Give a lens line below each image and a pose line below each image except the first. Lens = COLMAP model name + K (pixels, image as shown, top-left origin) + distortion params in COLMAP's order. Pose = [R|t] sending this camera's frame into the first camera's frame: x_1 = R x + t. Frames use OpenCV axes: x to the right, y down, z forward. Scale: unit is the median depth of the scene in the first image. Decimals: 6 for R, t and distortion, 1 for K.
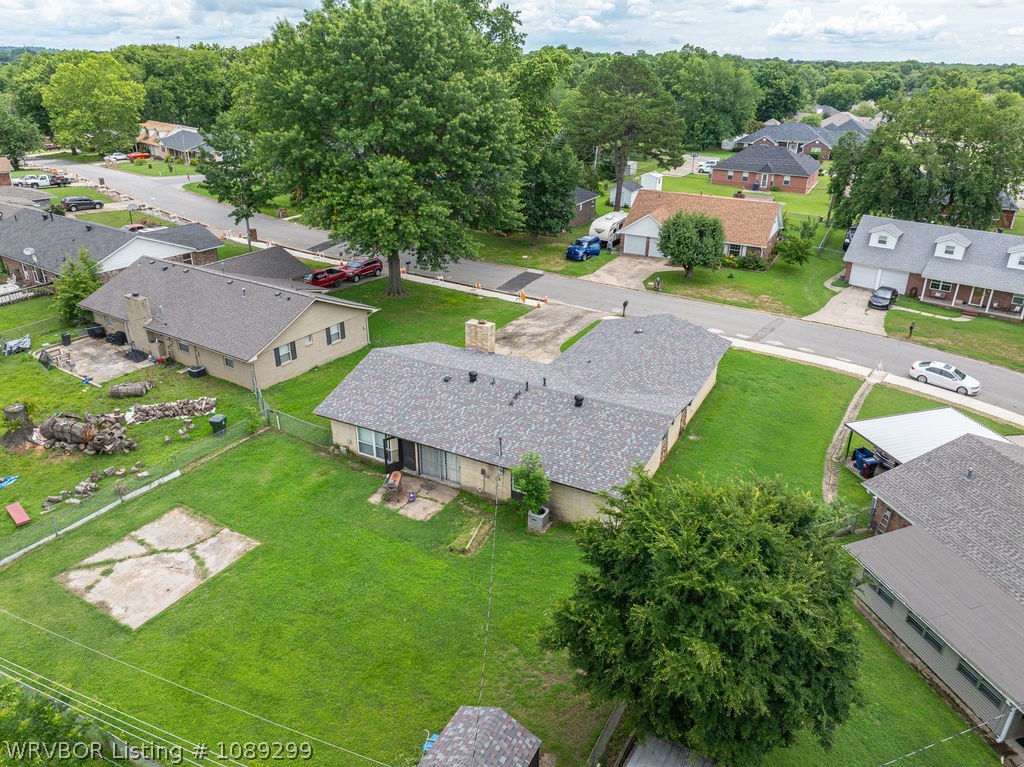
lens RADIAL K [[719.1, 0, 516.9], [0, 719.1, 380.8], [0, 0, 1]] dist [-0.033512, -0.000587]
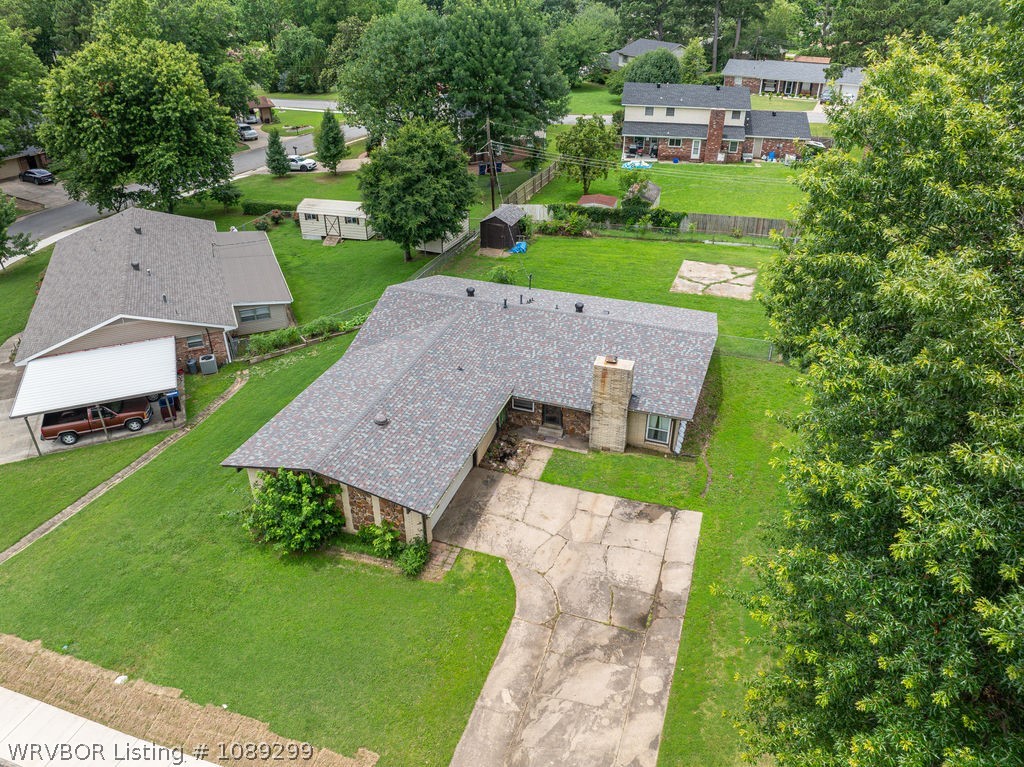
lens RADIAL K [[721.8, 0, 517.3], [0, 721.8, 376.4], [0, 0, 1]] dist [-0.033284, 0.000464]
pose [[-0.988132, 0.064467, -0.139428, 0.128235], [-0.075910, 0.584162, 0.808079, -0.572615], [0.133543, 0.809073, -0.572336, 1.257805]]
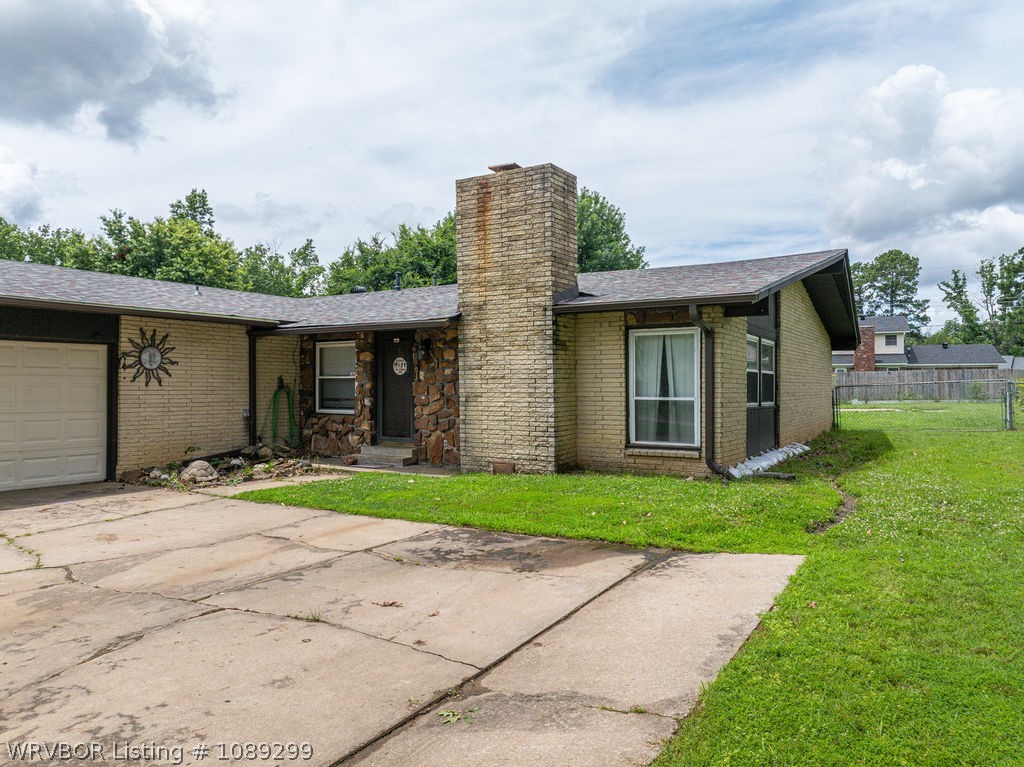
lens RADIAL K [[705.1, 0, 512.0], [0, 705.1, 383.5], [0, 0, 1]] dist [-0.029625, 0.008695]
pose [[-0.997608, -0.013008, 0.067883, -0.060304], [0.015710, 0.913752, 0.405969, -0.102042], [-0.067309, 0.406064, -0.911362, 1.119629]]
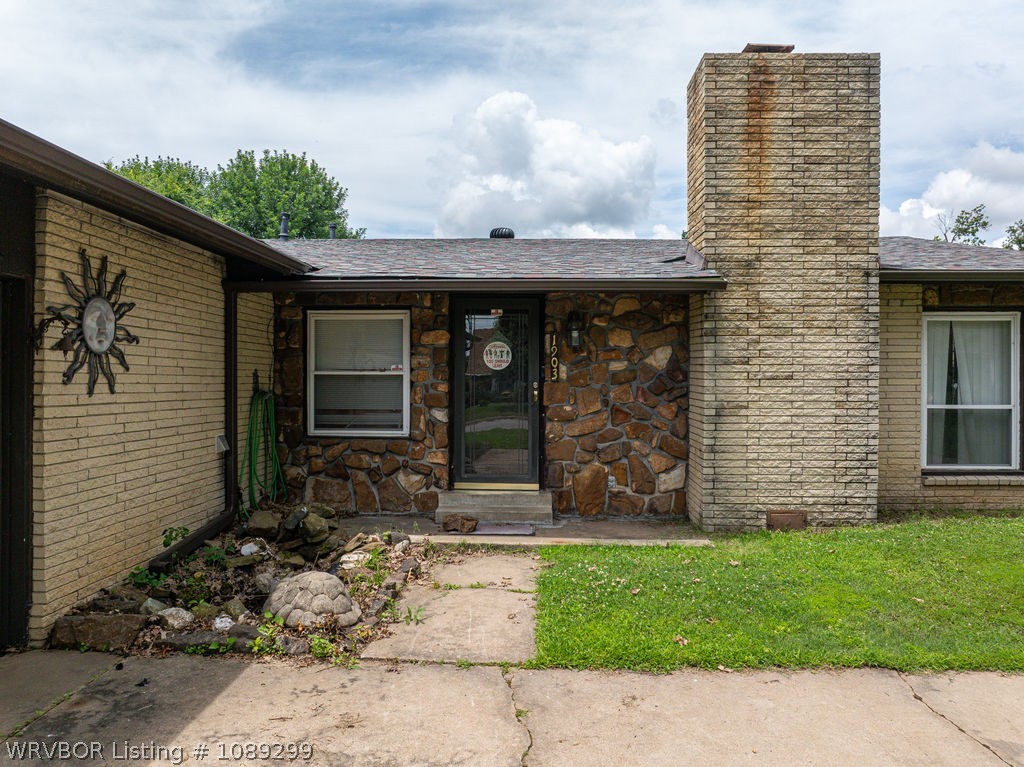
lens RADIAL K [[719.1, 0, 516.9], [0, 719.1, 380.8], [0, 0, 1]] dist [-0.033512, -0.000587]
pose [[-0.904513, -0.014264, -0.426207, 0.061935], [-0.187405, 0.911056, 0.367228, -0.057451], [0.383061, 0.412036, -0.826735, 1.019108]]
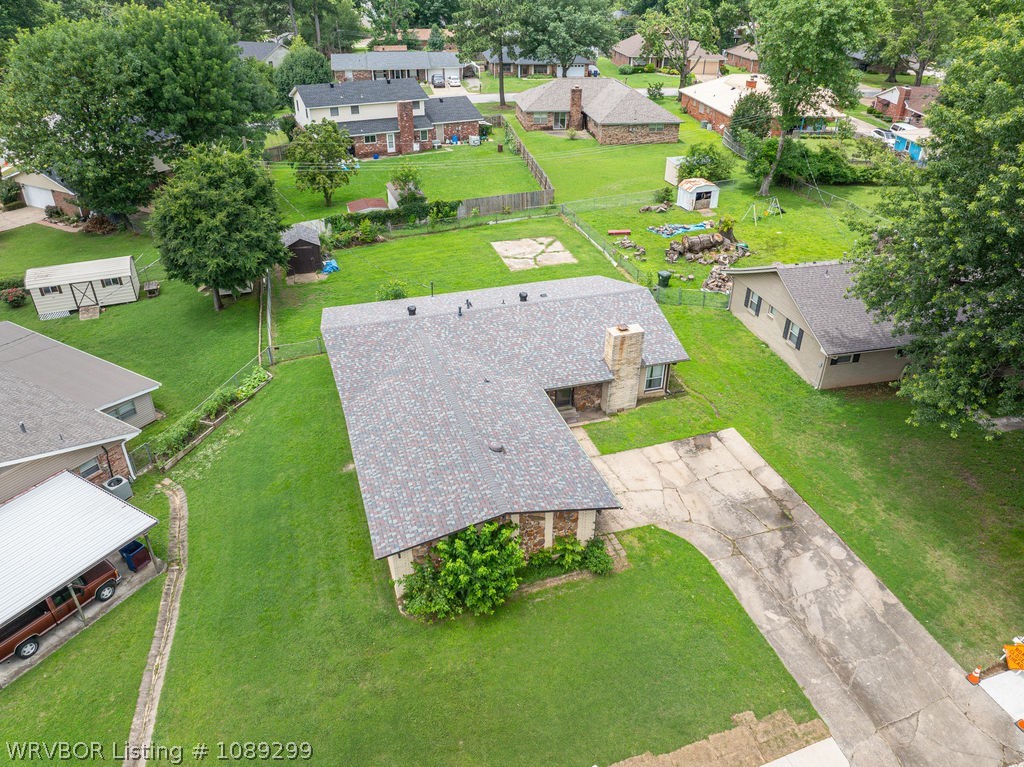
lens RADIAL K [[719.1, 0, 516.9], [0, 719.1, 380.8], [0, 0, 1]] dist [-0.033512, -0.000587]
pose [[-0.701840, 0.349130, -0.620909, 0.480107], [-0.307588, 0.637671, 0.706234, -0.501327], [0.642503, 0.686647, -0.340155, 1.099129]]
